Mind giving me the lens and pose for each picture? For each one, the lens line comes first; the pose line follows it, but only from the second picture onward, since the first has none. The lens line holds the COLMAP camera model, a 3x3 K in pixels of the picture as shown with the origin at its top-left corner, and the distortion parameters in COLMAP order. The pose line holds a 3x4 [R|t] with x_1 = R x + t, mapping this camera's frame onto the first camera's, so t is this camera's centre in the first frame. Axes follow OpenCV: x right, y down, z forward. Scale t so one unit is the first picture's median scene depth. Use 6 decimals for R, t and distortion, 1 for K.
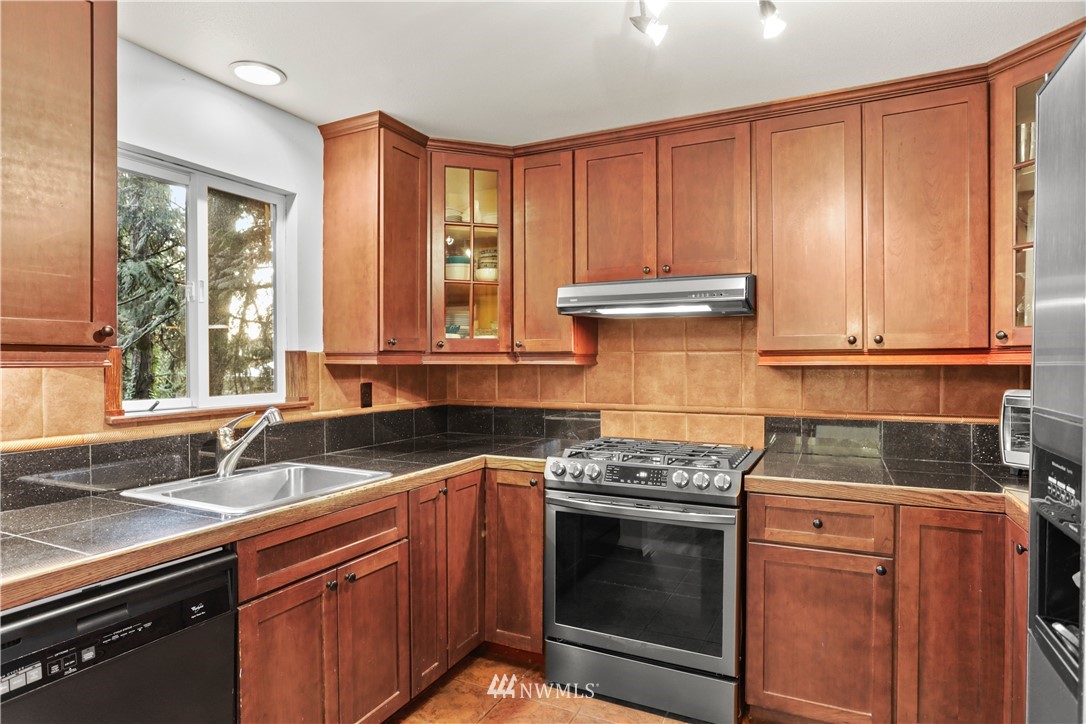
lens RADIAL K [[605.2, 0, 538.9], [0, 605.2, 372.1], [0, 0, 1]] dist [-0.056124, 0.031487]
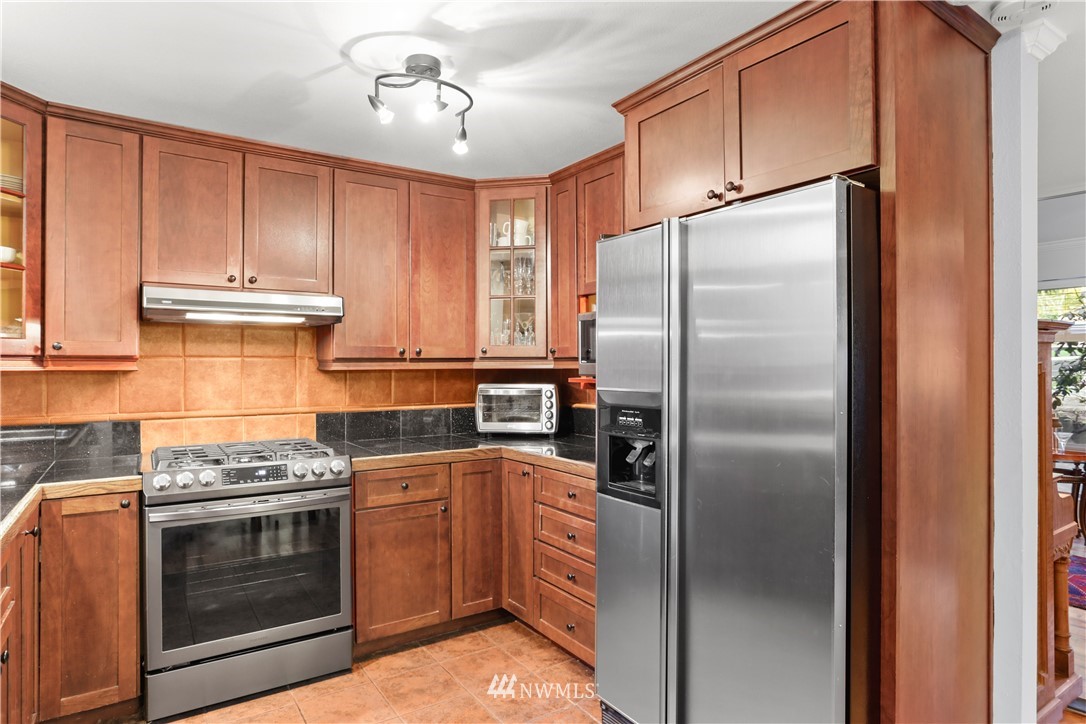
lens RADIAL K [[605.2, 0, 538.9], [0, 605.2, 372.1], [0, 0, 1]] dist [-0.056124, 0.031487]
pose [[0.494002, -0.007803, 0.869426, -0.487403], [0.015490, 0.999880, 0.000172, -0.000996], [-0.869323, 0.013382, 0.494064, 0.045321]]
